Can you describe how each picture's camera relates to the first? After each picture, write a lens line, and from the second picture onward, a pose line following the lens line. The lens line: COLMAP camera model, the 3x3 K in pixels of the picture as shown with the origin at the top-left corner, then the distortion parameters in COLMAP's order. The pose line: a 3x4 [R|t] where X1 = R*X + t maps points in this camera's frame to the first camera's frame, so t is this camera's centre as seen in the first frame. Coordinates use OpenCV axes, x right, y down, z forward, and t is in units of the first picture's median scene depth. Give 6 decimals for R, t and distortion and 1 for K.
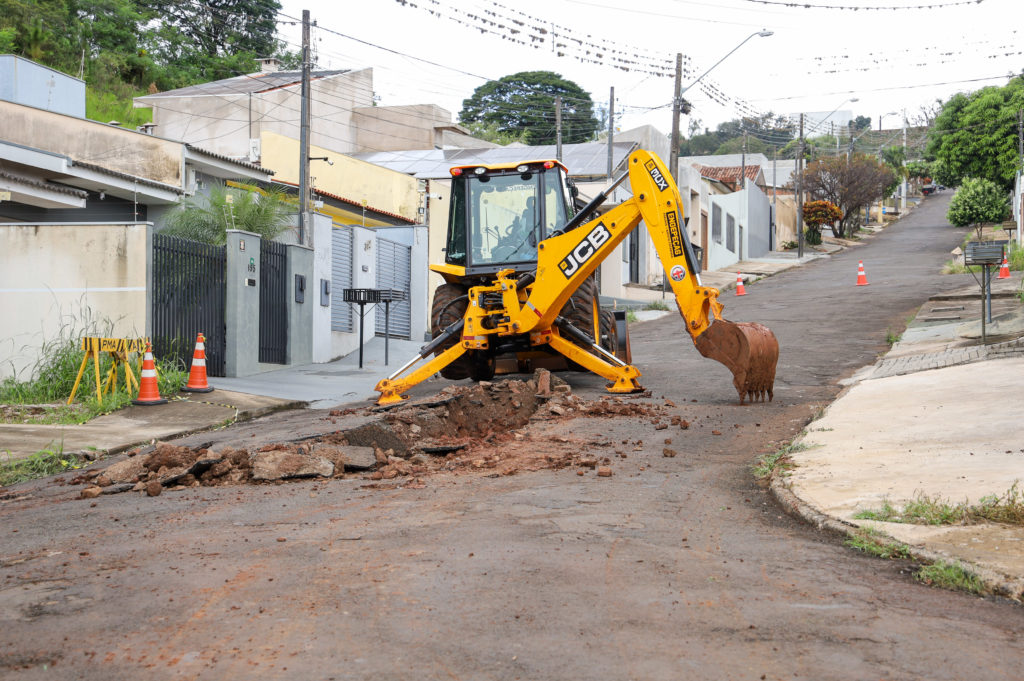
lens RADIAL K [[1638.5, 0, 512.0], [0, 1638.5, 340.5], [0, 0, 1]] dist [0.196811, -0.030032]
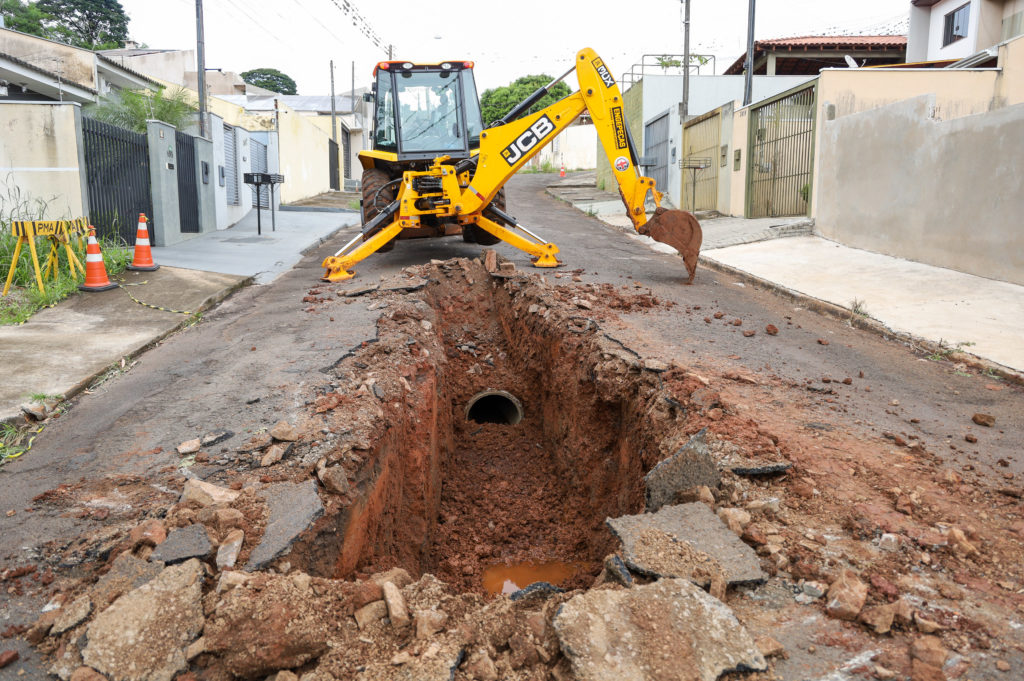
lens RADIAL K [[693.9, 0, 512.0], [0, 693.9, 340.5], [0, 0, 1]] dist [-0.088116, 0.052927]
pose [[0.934877, -0.057288, 0.350319, -0.128329], [-0.012886, 0.980764, 0.194772, -0.012296], [-0.354738, -0.186602, 0.916155, 0.525638]]
